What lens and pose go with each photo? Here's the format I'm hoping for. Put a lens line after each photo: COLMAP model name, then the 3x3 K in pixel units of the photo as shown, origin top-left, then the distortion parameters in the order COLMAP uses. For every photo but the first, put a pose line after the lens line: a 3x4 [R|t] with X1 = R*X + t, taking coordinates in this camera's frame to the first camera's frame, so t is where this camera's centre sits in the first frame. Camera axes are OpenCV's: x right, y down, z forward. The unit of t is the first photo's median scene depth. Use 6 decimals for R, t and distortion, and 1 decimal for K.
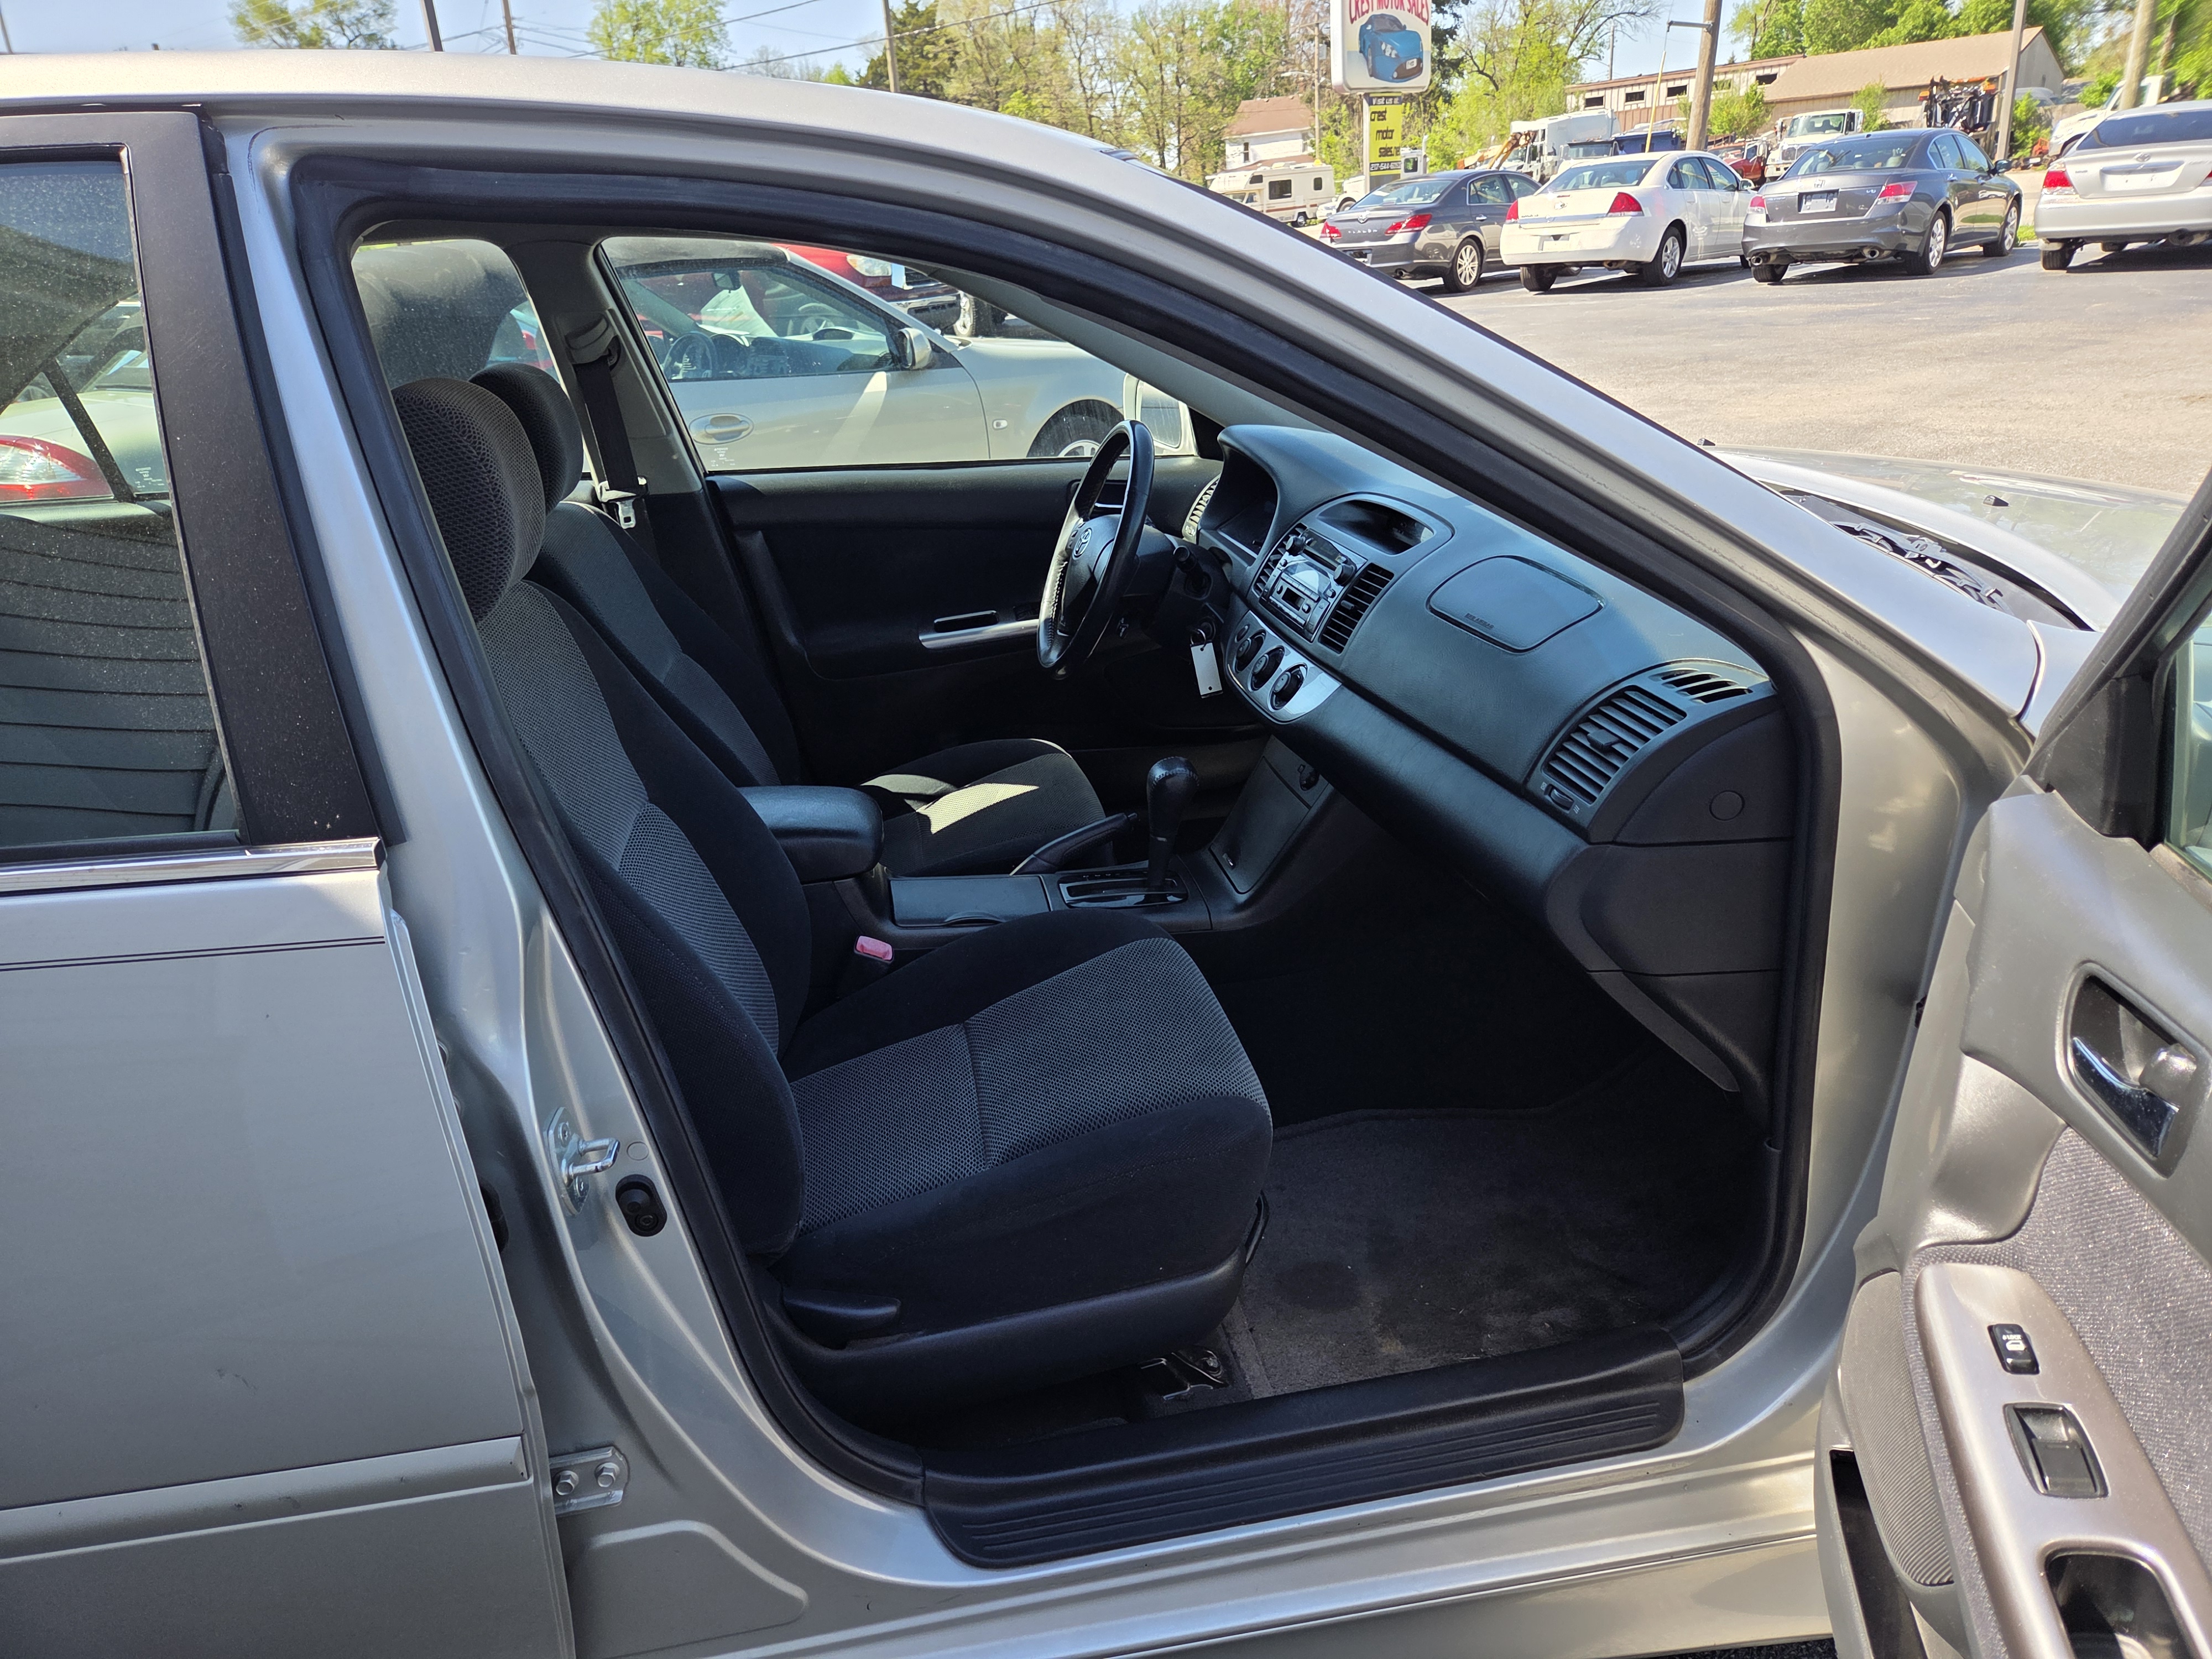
lens RADIAL K [[1509.7, 0, 1064.3], [0, 1509.7, 834.3], [0, 0, 1]] dist [0.071591, -0.056840]
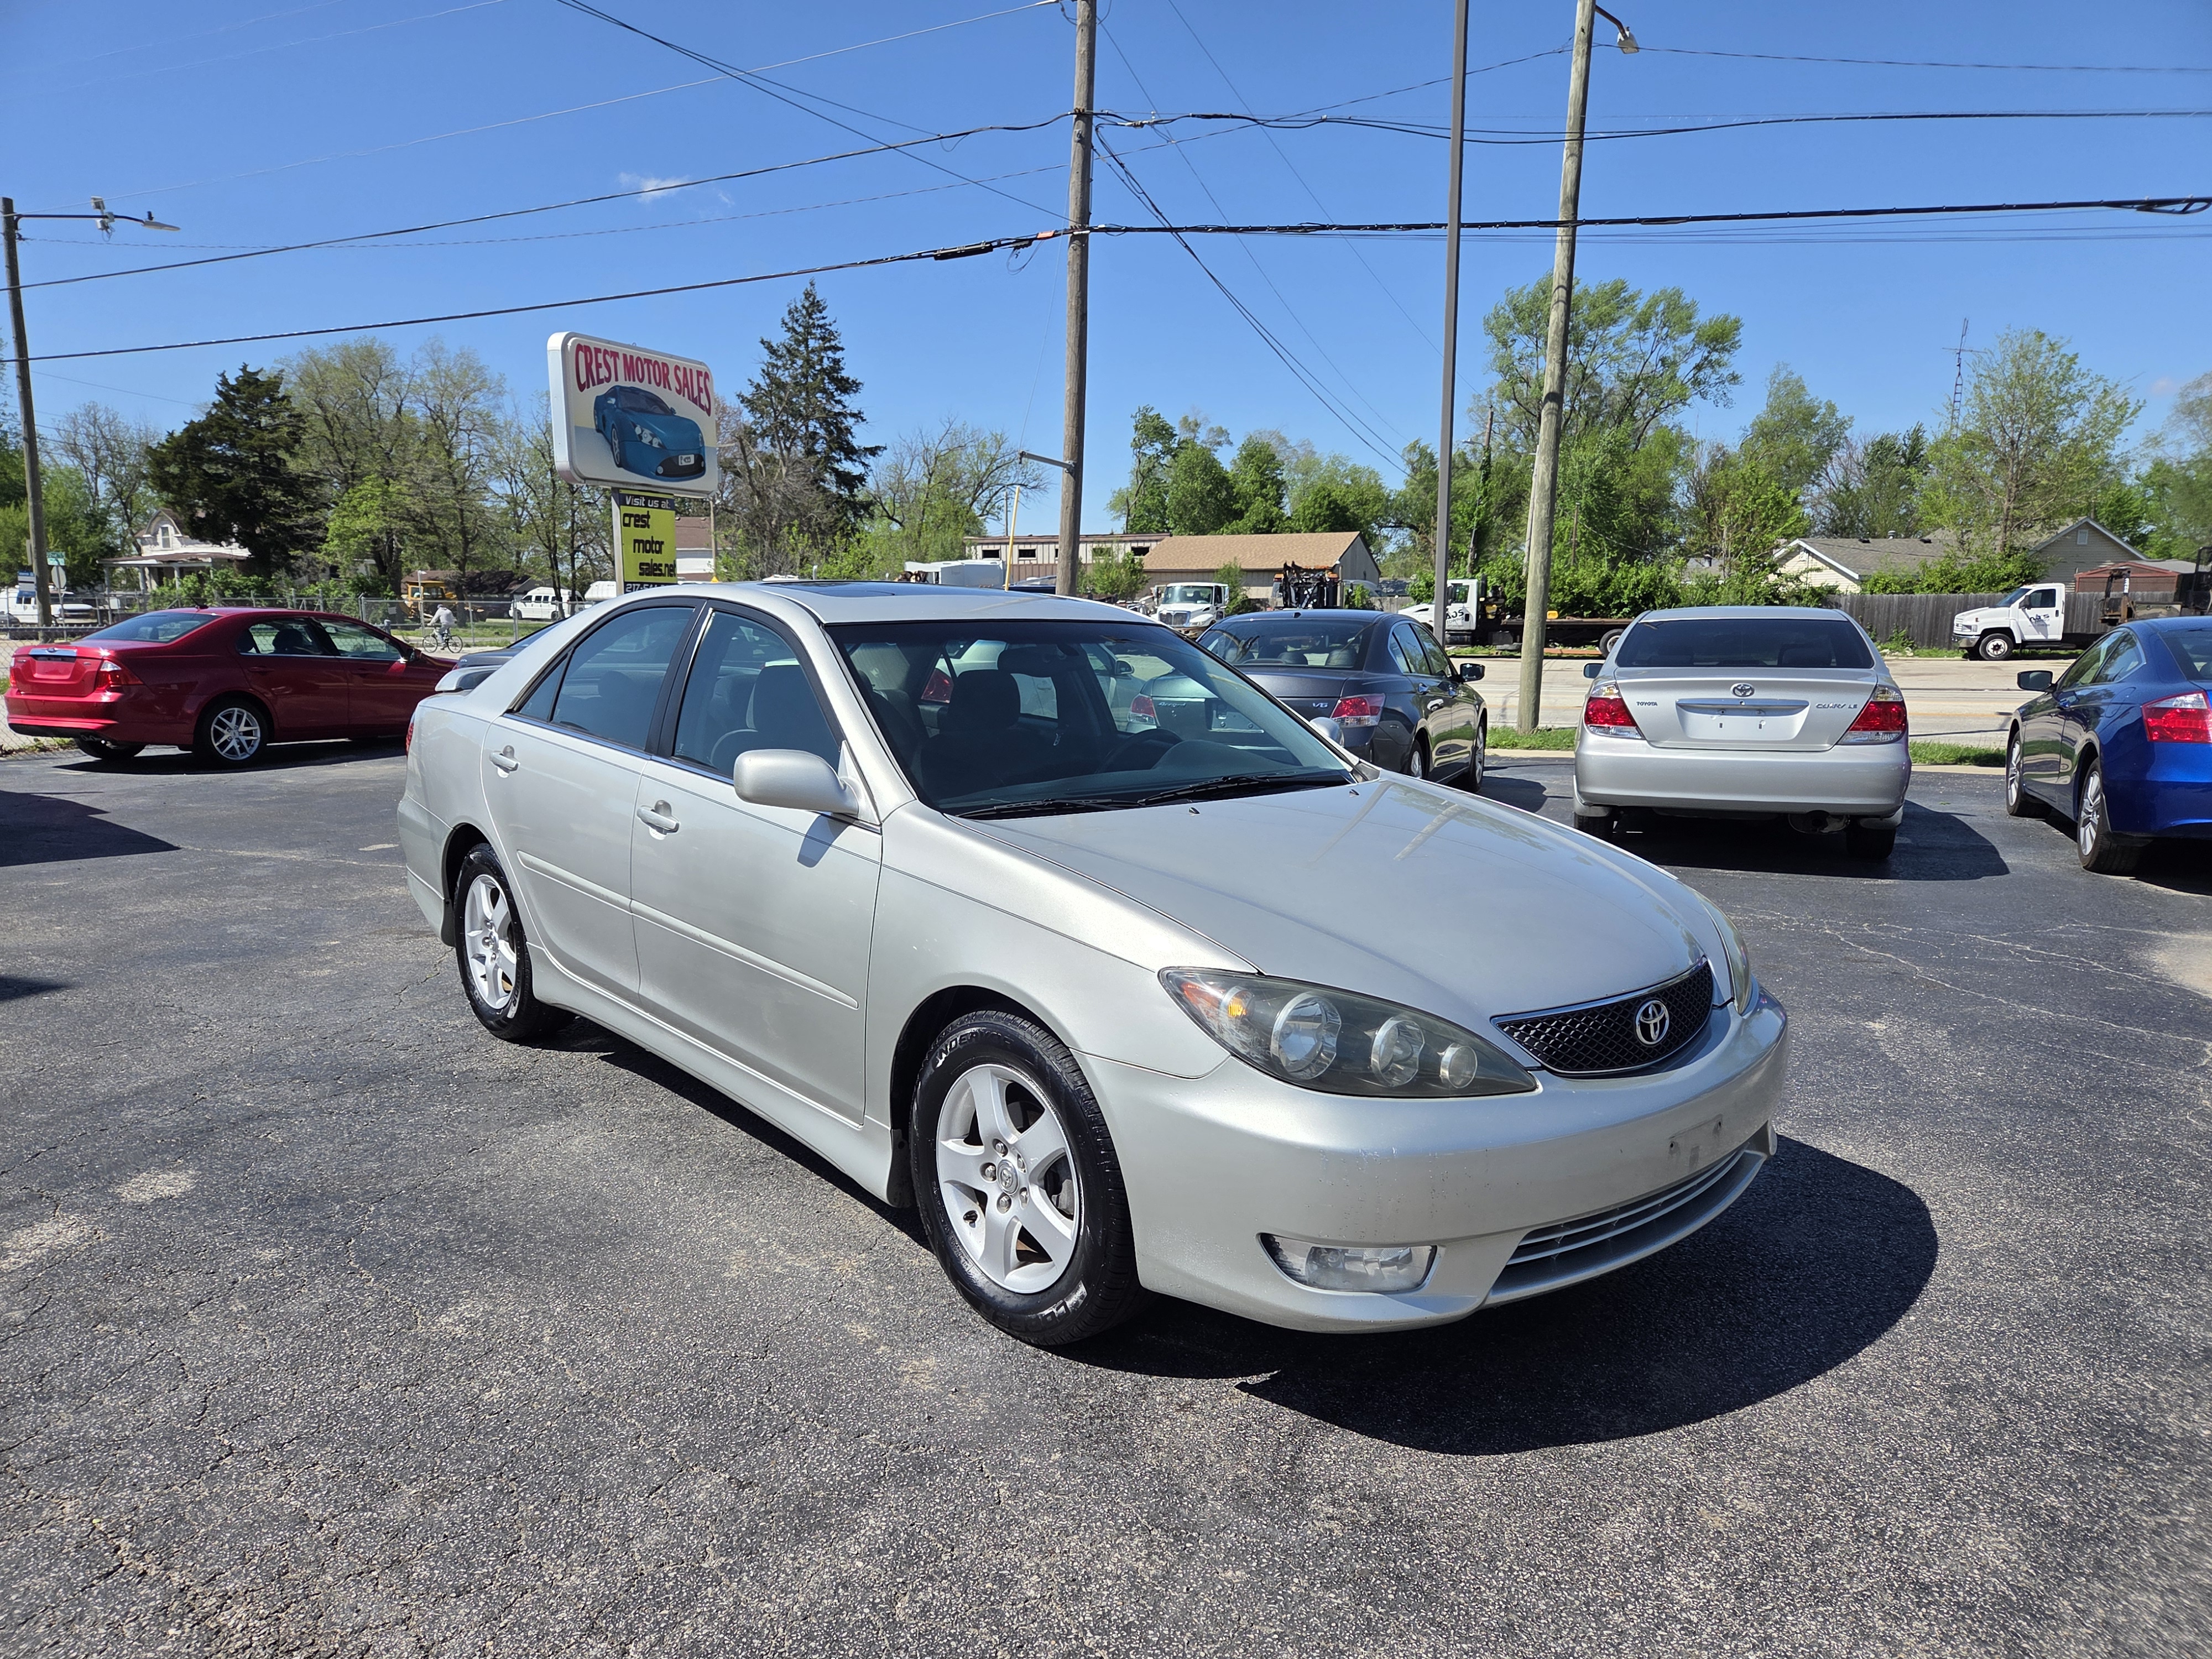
lens RADIAL K [[1473.3, 0, 1087.0], [0, 1473.3, 842.6], [0, 0, 1]] dist [0.067308, -0.057057]
pose [[0.933698, 0.025556, 0.357150, 0.070931], [0.061191, 0.971388, -0.229480, -0.071228], [-0.352795, 0.236119, 0.905419, 0.156983]]
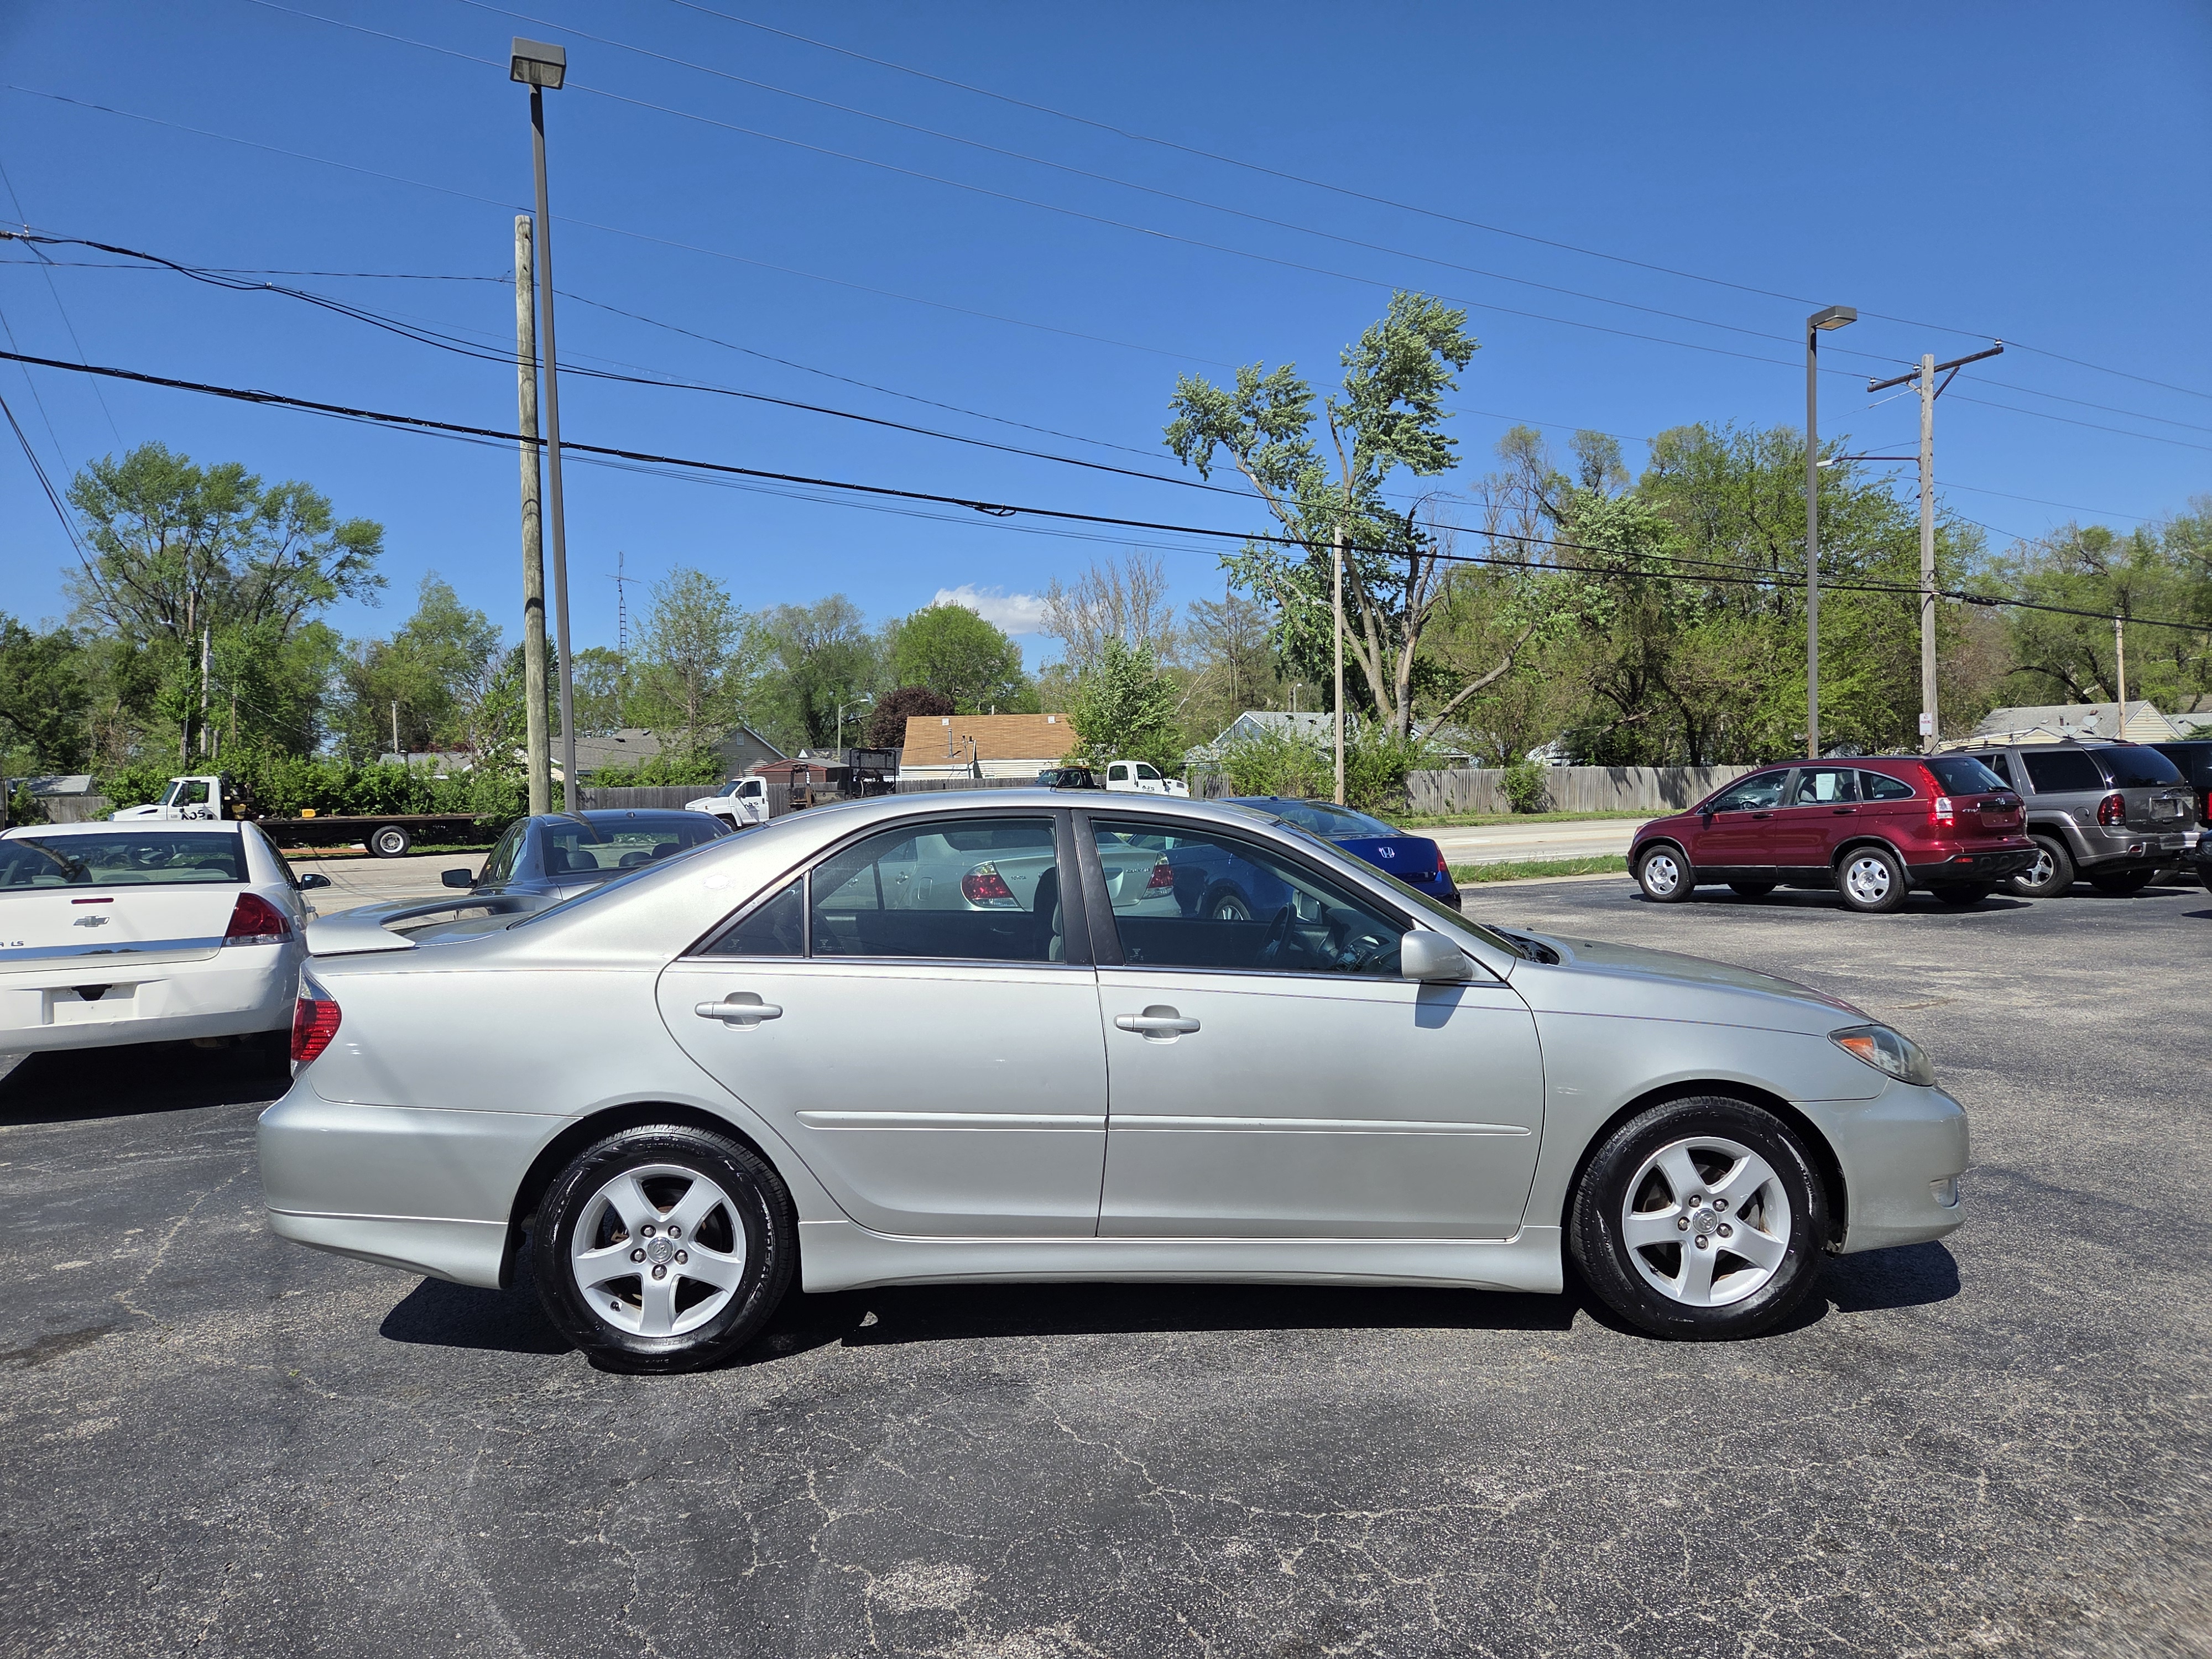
lens RADIAL K [[1473.3, 0, 1087.0], [0, 1473.3, 842.6], [0, 0, 1]] dist [0.067308, -0.057057]
pose [[0.339061, 0.035074, 0.940111, 0.007668], [0.351426, 0.922242, -0.161152, -0.088058], [-0.872661, 0.385019, 0.300370, 0.207646]]
